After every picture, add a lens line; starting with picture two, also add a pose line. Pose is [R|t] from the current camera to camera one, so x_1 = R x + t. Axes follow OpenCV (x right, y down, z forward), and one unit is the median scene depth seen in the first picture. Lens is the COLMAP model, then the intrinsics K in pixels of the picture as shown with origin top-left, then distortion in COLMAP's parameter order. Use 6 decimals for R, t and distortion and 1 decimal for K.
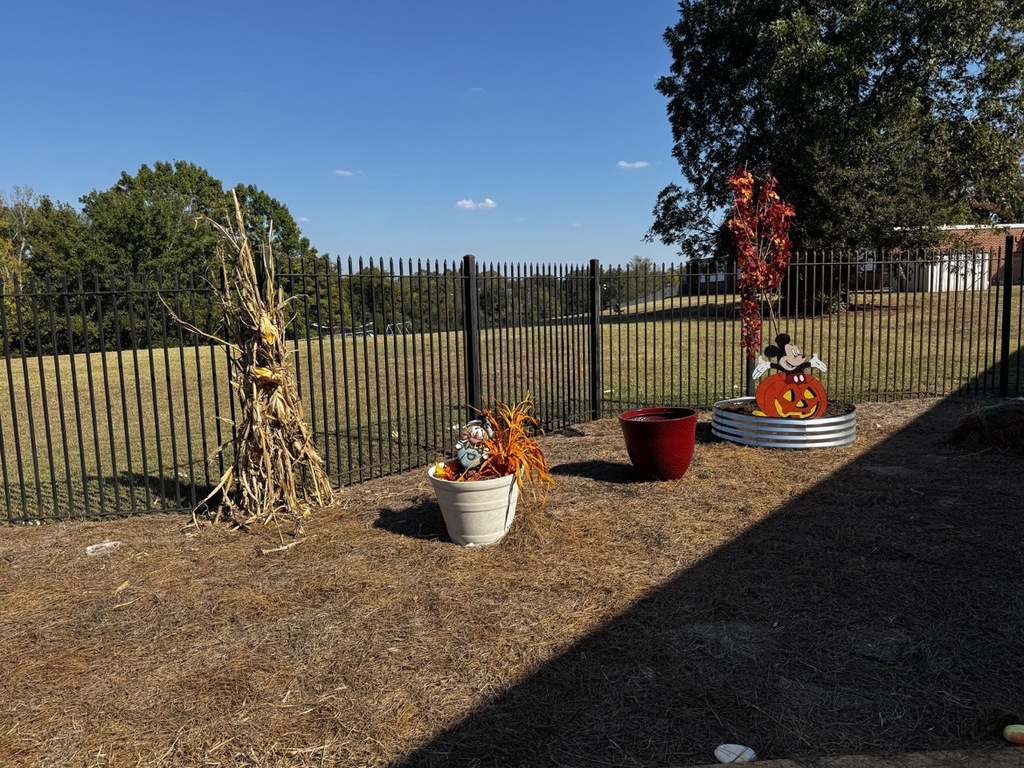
lens RADIAL K [[722.4, 0, 502.1], [0, 722.4, 387.4], [0, 0, 1]] dist [0.063421, -0.088288]
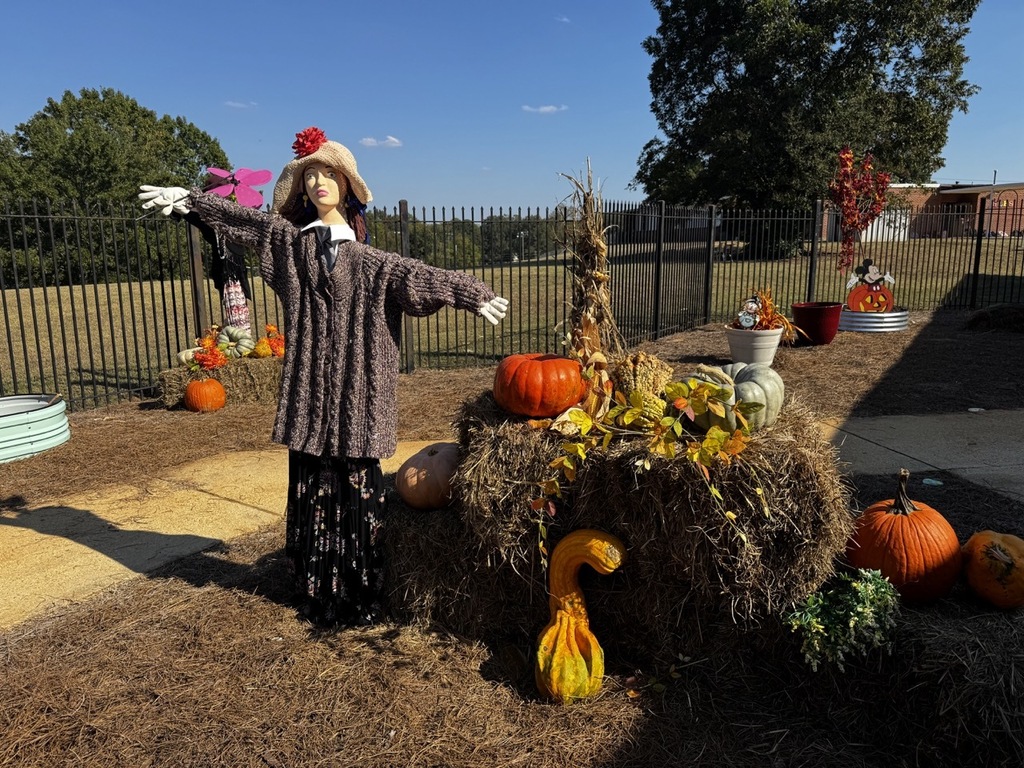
lens RADIAL K [[738.7, 0, 512.0], [0, 738.7, 384.0], [0, 0, 1]] dist [0.001501, -0.006875]
pose [[0.990873, -0.005060, 0.134707, -0.133445], [-0.003708, 0.997894, 0.064763, 0.021606], [-0.134751, -0.064671, 0.988767, -0.106112]]
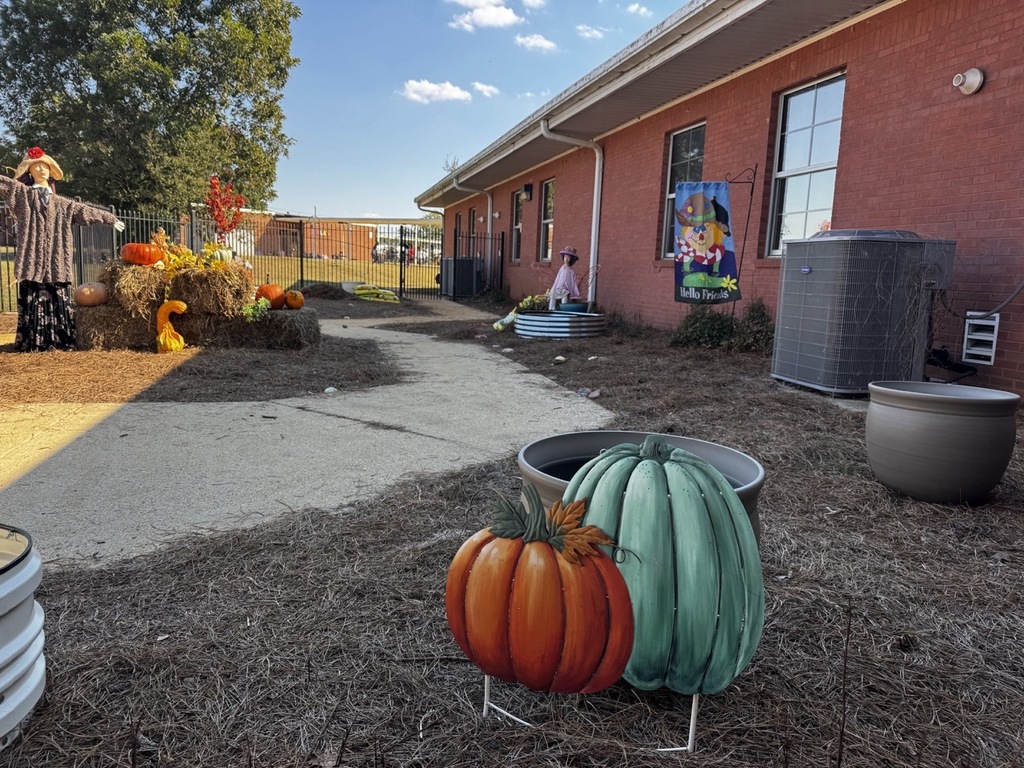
lens RADIAL K [[738.7, 0, 512.0], [0, 738.7, 384.0], [0, 0, 1]] dist [0.001501, -0.006875]
pose [[0.578073, -0.066818, 0.813245, -0.244718], [0.039877, 0.997764, 0.053633, 0.060618], [-0.815010, 0.001426, 0.579445, -0.253361]]
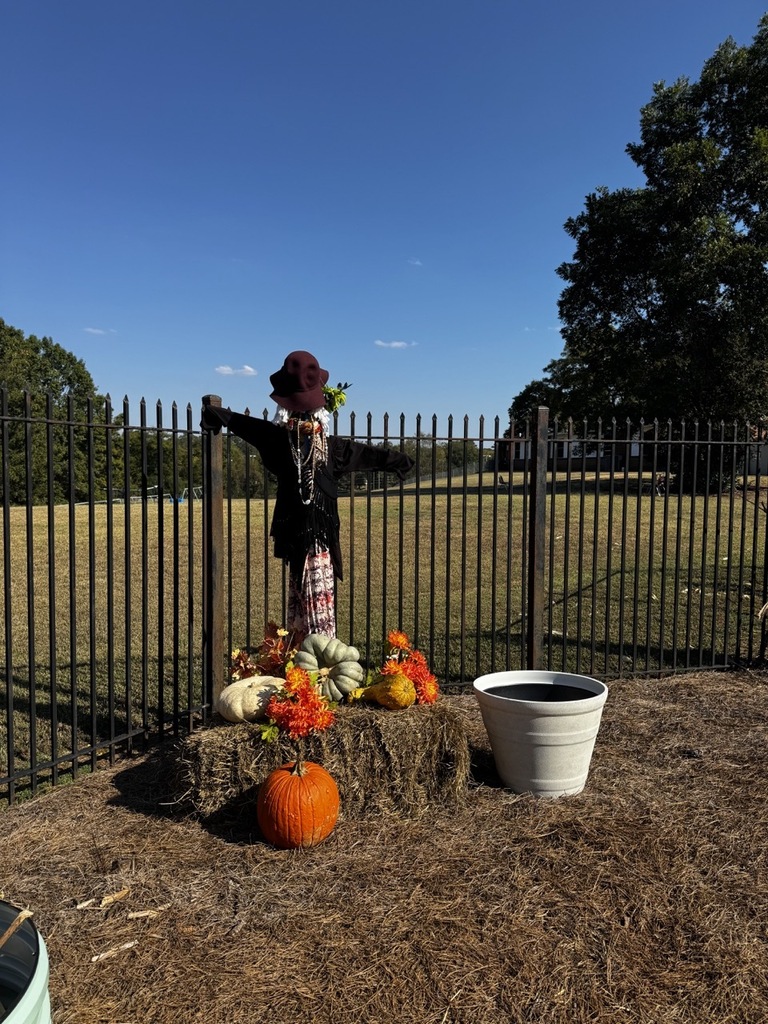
lens RADIAL K [[722.4, 0, 376.6], [0, 722.4, 511.9], [0, 0, 1]] dist [0.063421, -0.088288]
pose [[0.985918, 0.029421, 0.164623, -0.208453], [-0.018936, 0.997712, -0.064905, 0.004687], [-0.166156, 0.060874, 0.984219, 0.034738]]
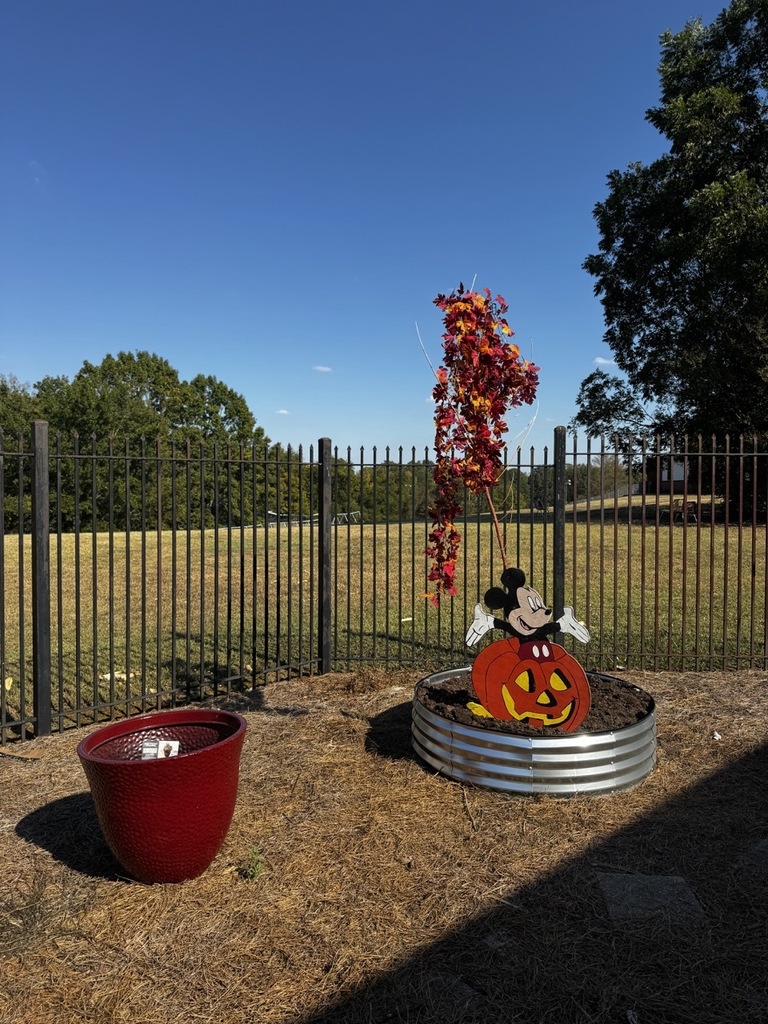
lens RADIAL K [[715.2, 0, 384.0], [0, 715.2, 512.0], [0, 0, 1]] dist [0.111451, -0.150715]
pose [[0.992221, 0.032701, -0.120117, 0.083414], [-0.043590, 0.995062, -0.089175, -0.014964], [0.116608, 0.093717, 0.988747, 0.103614]]
